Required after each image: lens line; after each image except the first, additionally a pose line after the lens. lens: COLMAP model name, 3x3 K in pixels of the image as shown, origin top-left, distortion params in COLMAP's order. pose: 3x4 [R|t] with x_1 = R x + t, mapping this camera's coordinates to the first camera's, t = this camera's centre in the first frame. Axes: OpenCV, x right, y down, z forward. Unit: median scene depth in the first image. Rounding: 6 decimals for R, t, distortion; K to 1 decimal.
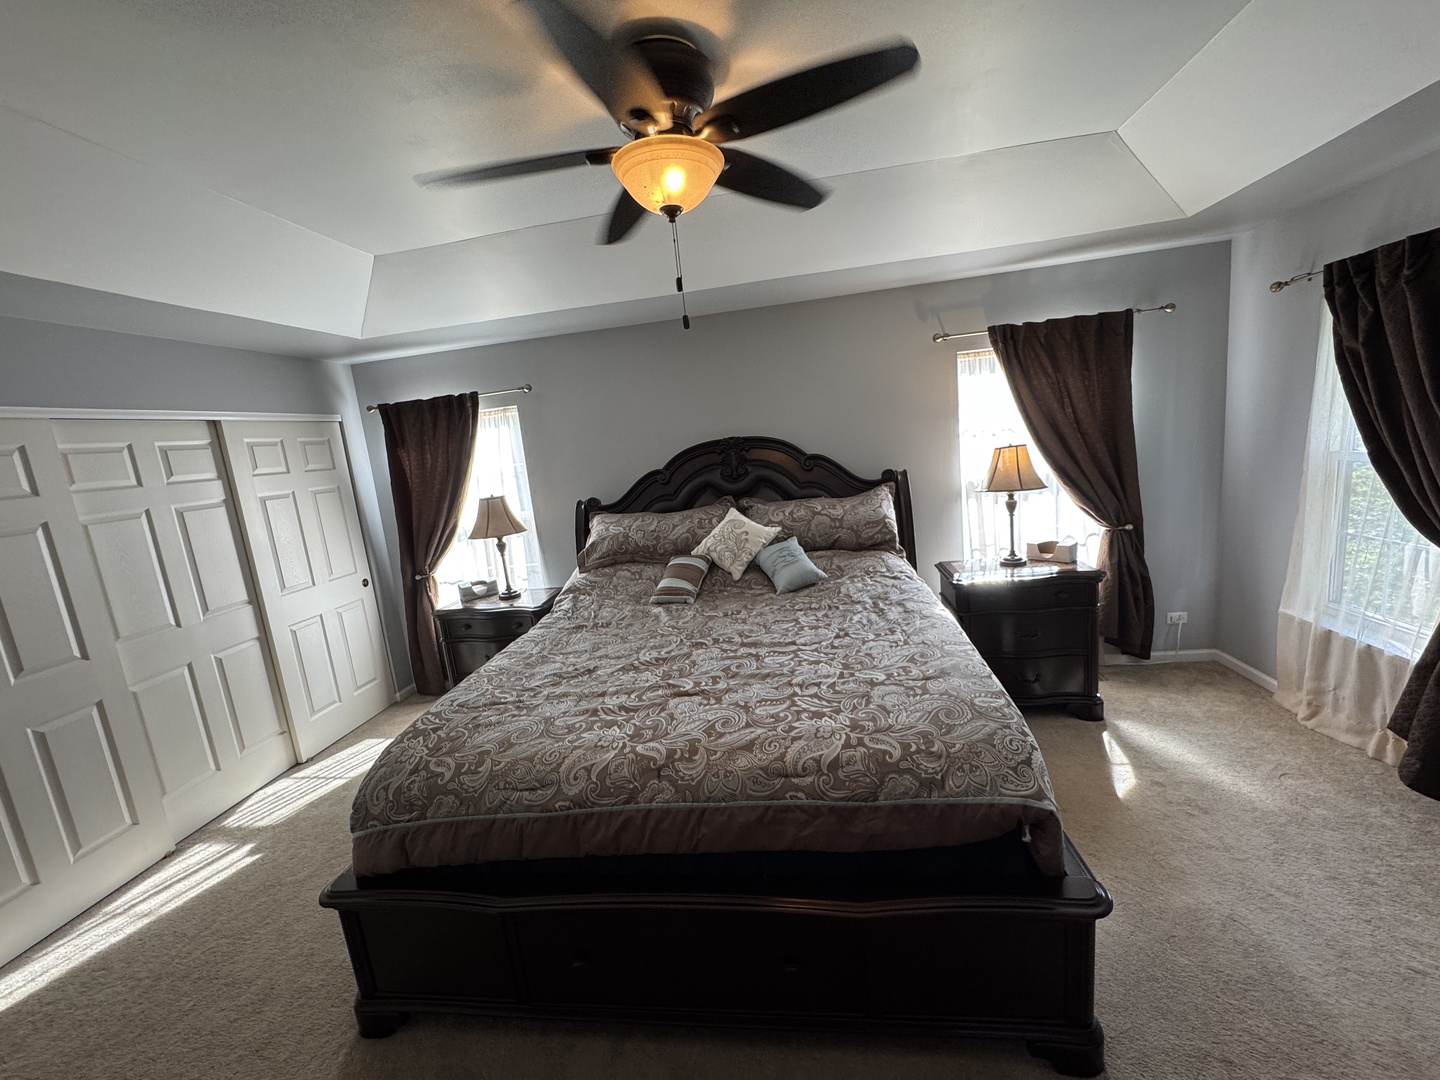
lens RADIAL K [[573.6, 0, 719.3], [0, 573.6, 541.5], [0, 0, 1]] dist [-0.004972, 0.000711]
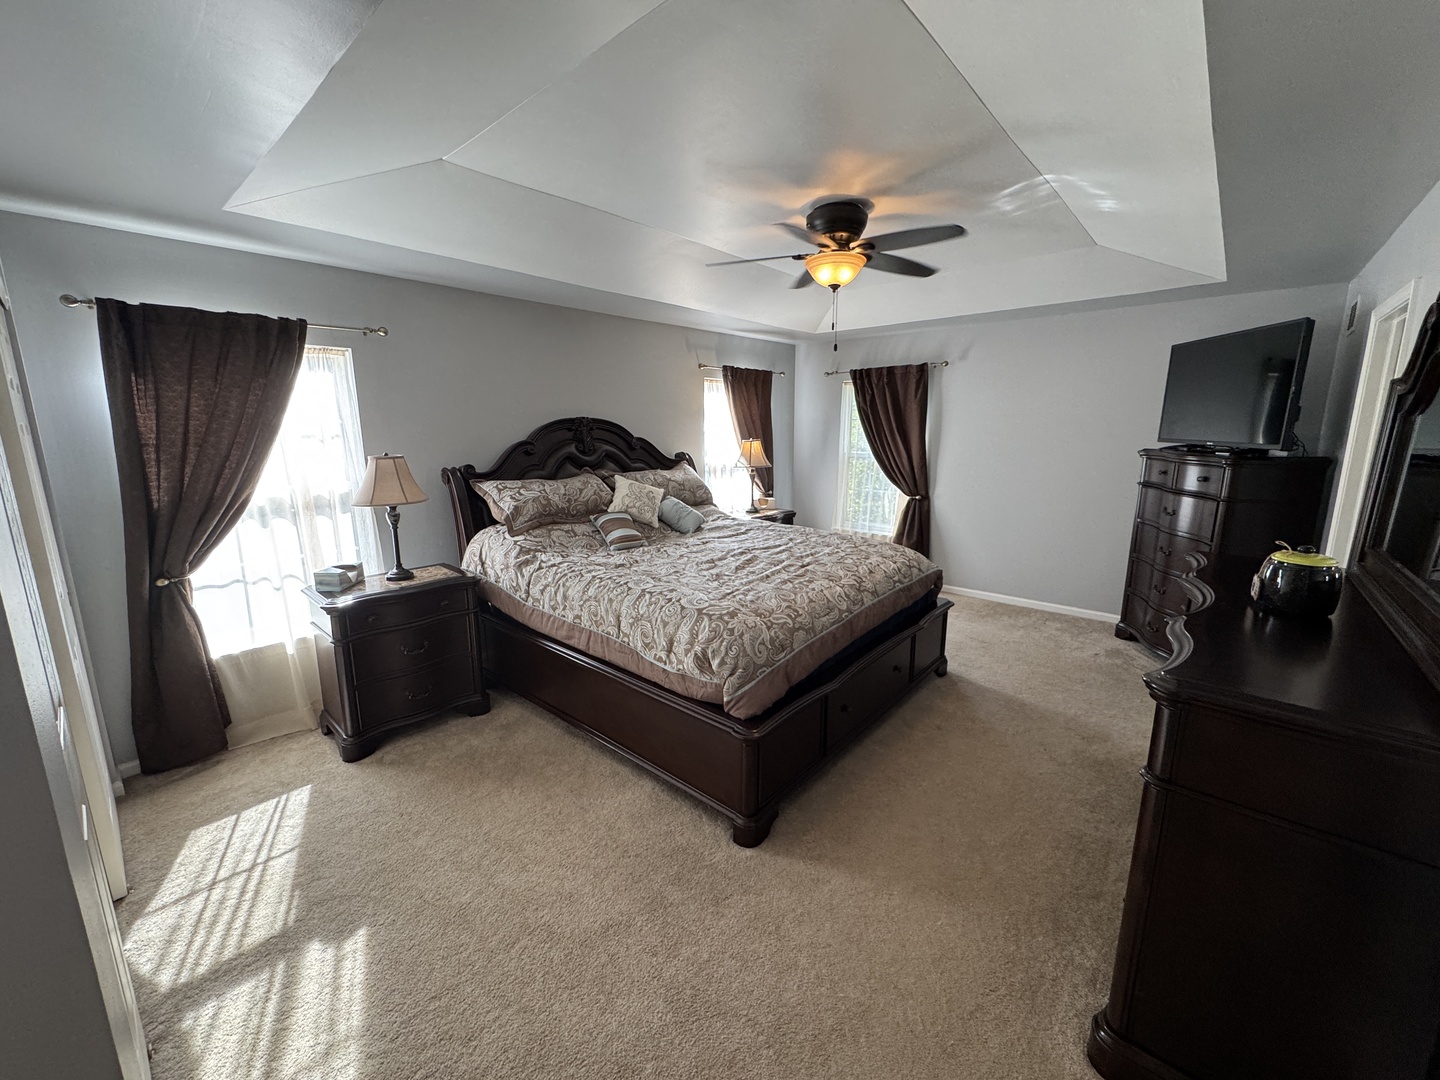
lens RADIAL K [[573.6, 0, 724.4], [0, 573.6, 534.1], [0, 0, 1]] dist [-0.004972, 0.000711]
pose [[0.546617, -0.058366, 0.835346, -0.882132], [0.097141, 0.995253, 0.005973, 0.081837], [-0.831729, 0.077882, 0.549692, 0.160732]]
